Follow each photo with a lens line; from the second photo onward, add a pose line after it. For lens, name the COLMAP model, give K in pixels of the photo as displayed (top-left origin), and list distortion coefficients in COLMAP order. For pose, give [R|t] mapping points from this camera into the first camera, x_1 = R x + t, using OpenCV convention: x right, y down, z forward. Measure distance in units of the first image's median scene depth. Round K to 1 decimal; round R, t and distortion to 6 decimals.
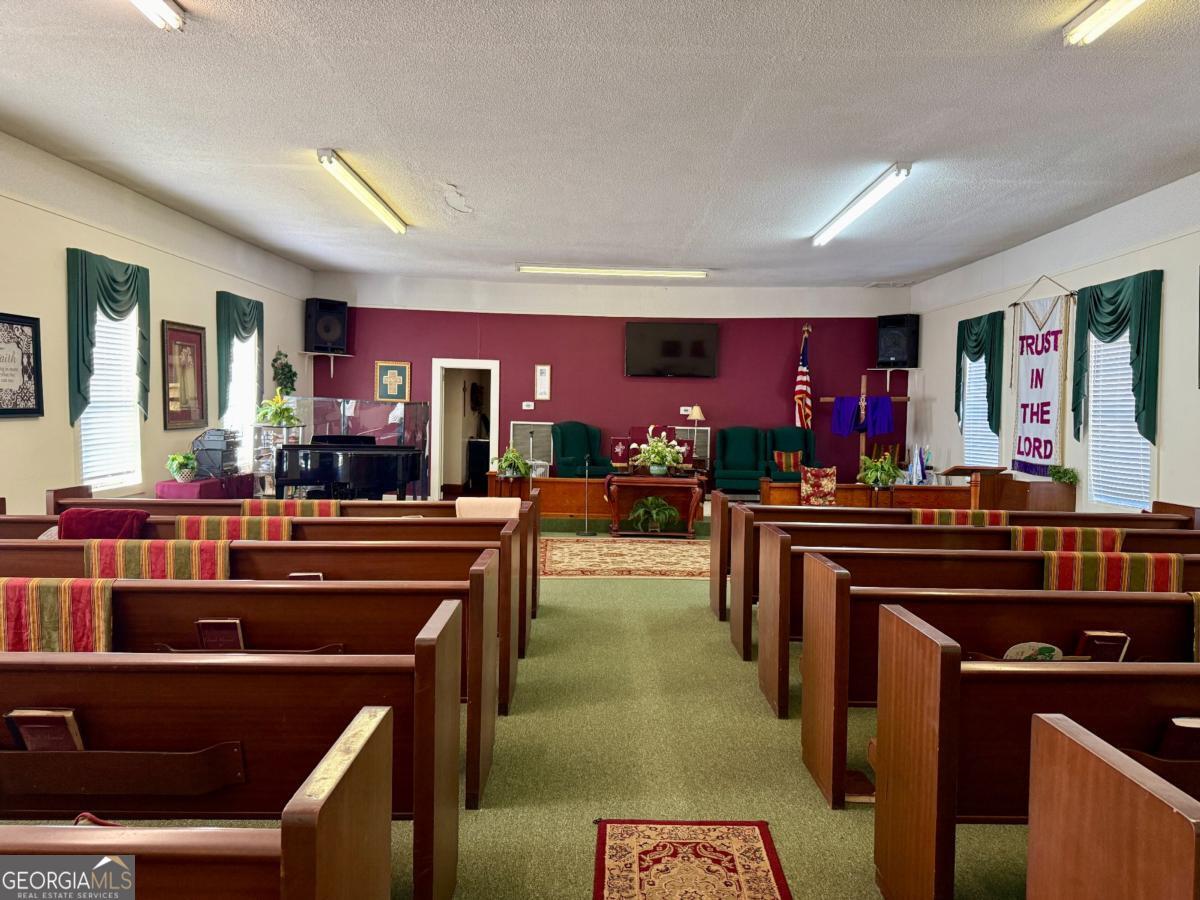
lens RADIAL K [[830.0, 0, 600.0], [0, 830.0, 450.0], [0, 0, 1]] dist [0.032908, -0.003308]
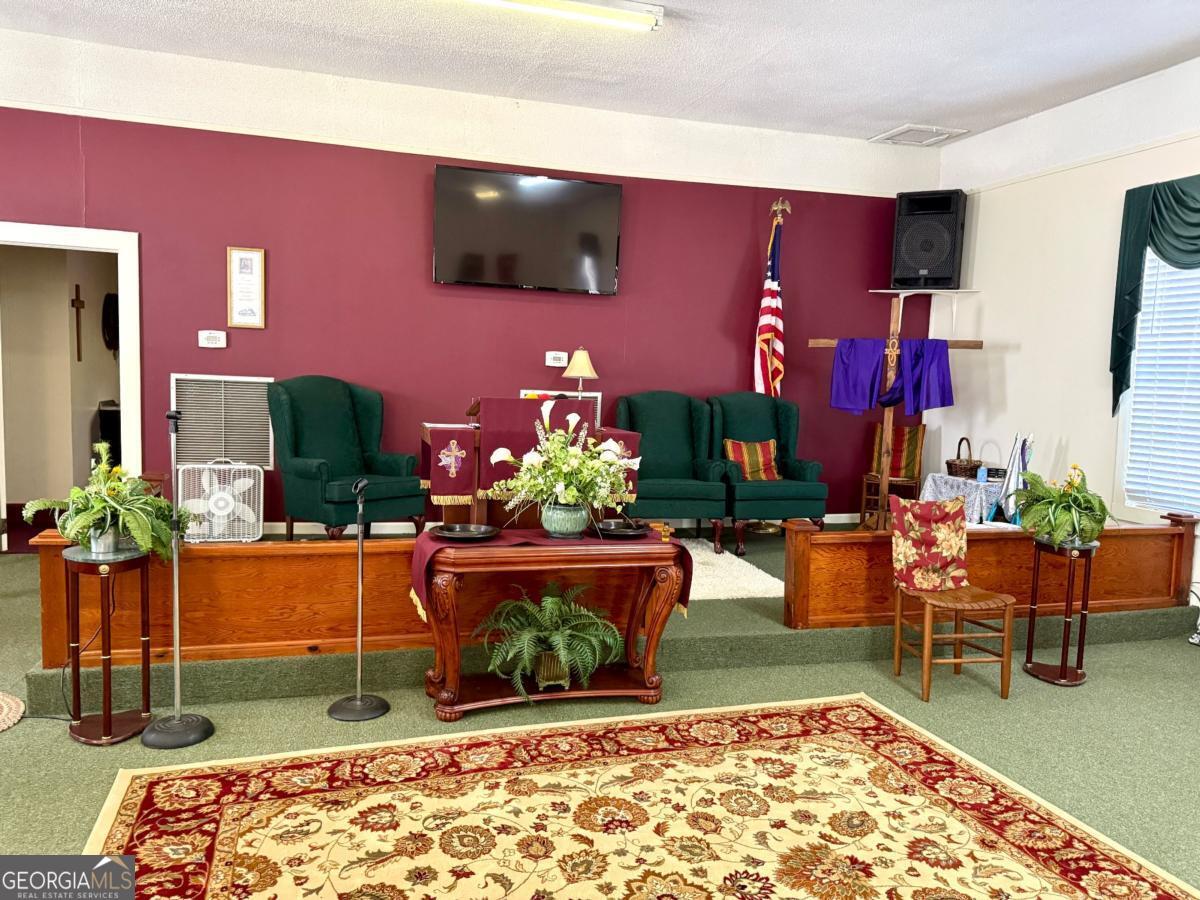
lens RADIAL K [[830.0, 0, 600.0], [0, 830.0, 450.0], [0, 0, 1]] dist [0.032908, -0.003308]
pose [[0.958732, -0.009654, 0.284148, -0.015271], [-0.007577, 0.998201, 0.059480, -0.022880], [-0.284211, -0.059178, 0.956934, 0.523290]]
